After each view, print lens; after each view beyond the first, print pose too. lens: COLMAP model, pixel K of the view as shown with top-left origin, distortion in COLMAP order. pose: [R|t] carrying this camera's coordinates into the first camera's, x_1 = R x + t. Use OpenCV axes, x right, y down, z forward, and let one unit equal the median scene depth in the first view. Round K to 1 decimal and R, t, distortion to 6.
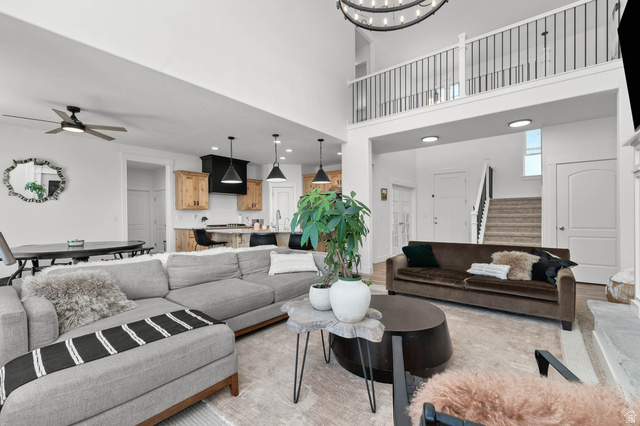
lens RADIAL K [[279.1, 0, 320.4], [0, 279.1, 213.3], [0, 0, 1]] dist [0.007909, 0.000273]
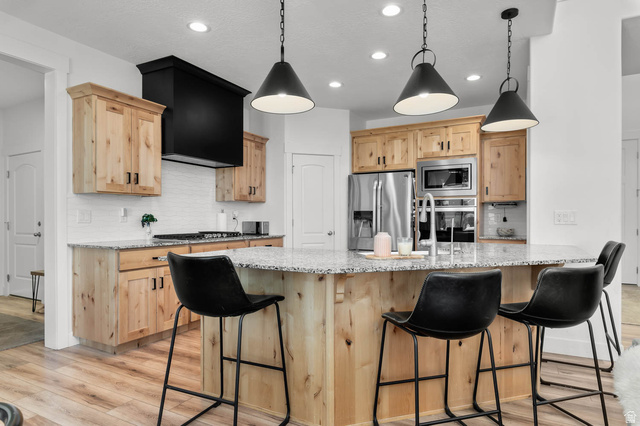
lens RADIAL K [[366.3, 0, 320.2], [0, 366.3, 216.6], [0, 0, 1]] dist [0.001347, -0.000056]
pose [[0.984338, 0.008687, 0.176076, -0.273069], [-0.009656, 0.999943, 0.004649, 0.011011], [-0.176025, -0.006276, 0.984366, 0.451657]]
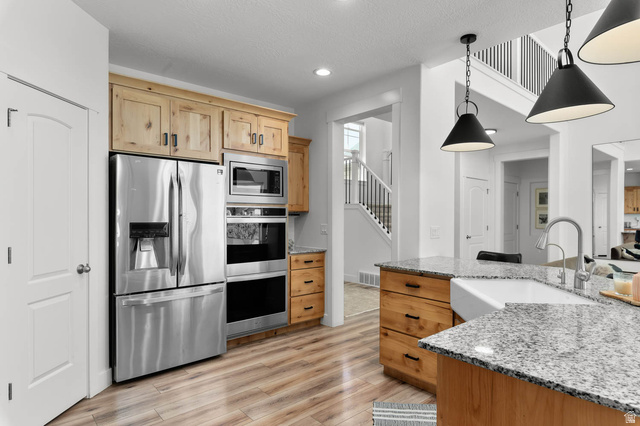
lens RADIAL K [[366.3, 0, 316.1], [0, 366.3, 215.0], [0, 0, 1]] dist [0.001347, -0.000056]
pose [[0.195044, 0.018605, 0.980618, -0.431698], [-0.013838, 0.999773, -0.016216, -0.002190], [-0.980697, -0.010406, 0.195257, 0.898498]]
